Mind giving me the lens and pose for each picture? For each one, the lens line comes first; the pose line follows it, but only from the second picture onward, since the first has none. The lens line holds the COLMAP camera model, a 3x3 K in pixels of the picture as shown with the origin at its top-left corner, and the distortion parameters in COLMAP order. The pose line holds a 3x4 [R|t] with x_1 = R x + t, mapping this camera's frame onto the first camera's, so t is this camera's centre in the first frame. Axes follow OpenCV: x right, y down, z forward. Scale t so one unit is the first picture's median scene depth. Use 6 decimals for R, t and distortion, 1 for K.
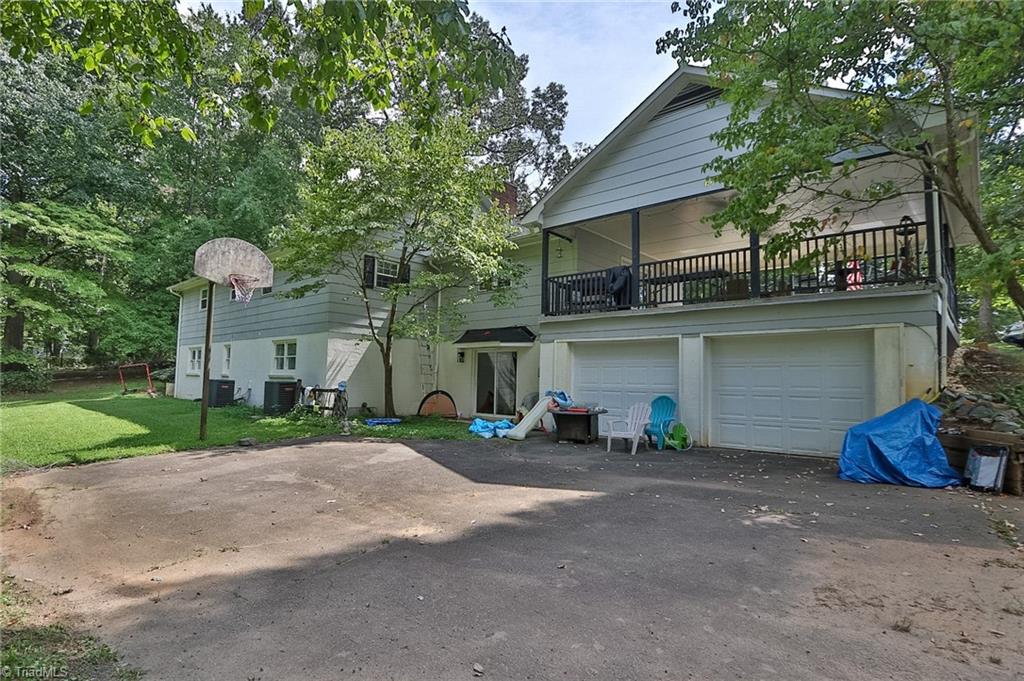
lens RADIAL K [[519.8, 0, 512.8], [0, 519.8, 340.5], [0, 0, 1]] dist [-0.020669, -0.001084]
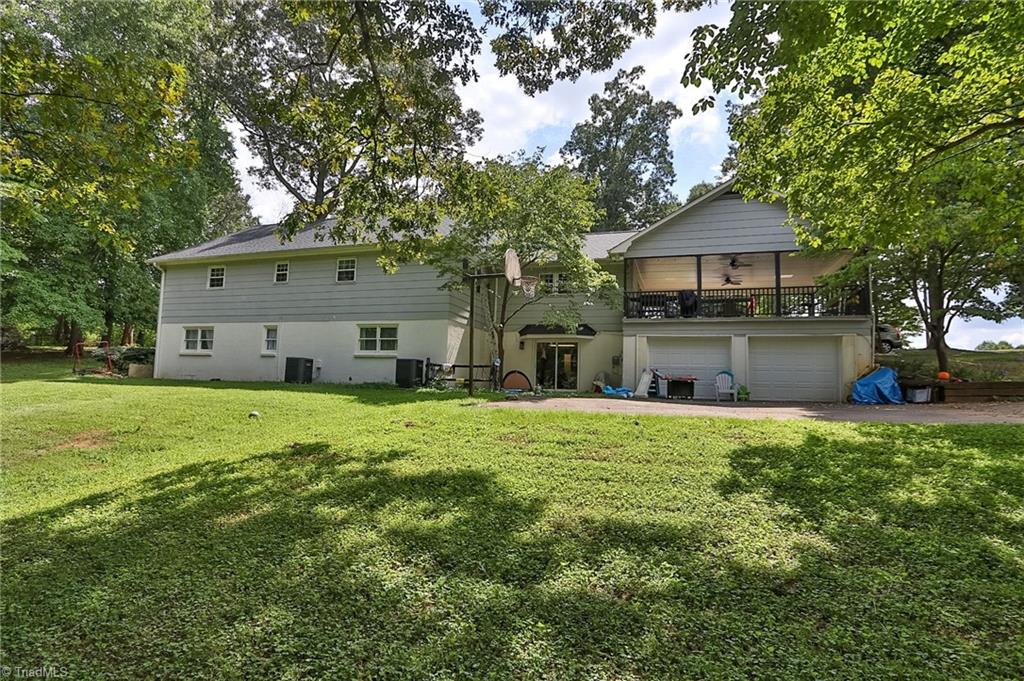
lens RADIAL K [[519.8, 0, 510.1], [0, 519.8, 341.0], [0, 0, 1]] dist [-0.020669, -0.001084]
pose [[0.915835, 0.043682, 0.399171, -0.859204], [-0.042498, 0.999027, -0.011820, 0.050709], [-0.399299, -0.006139, 0.916800, -0.211459]]
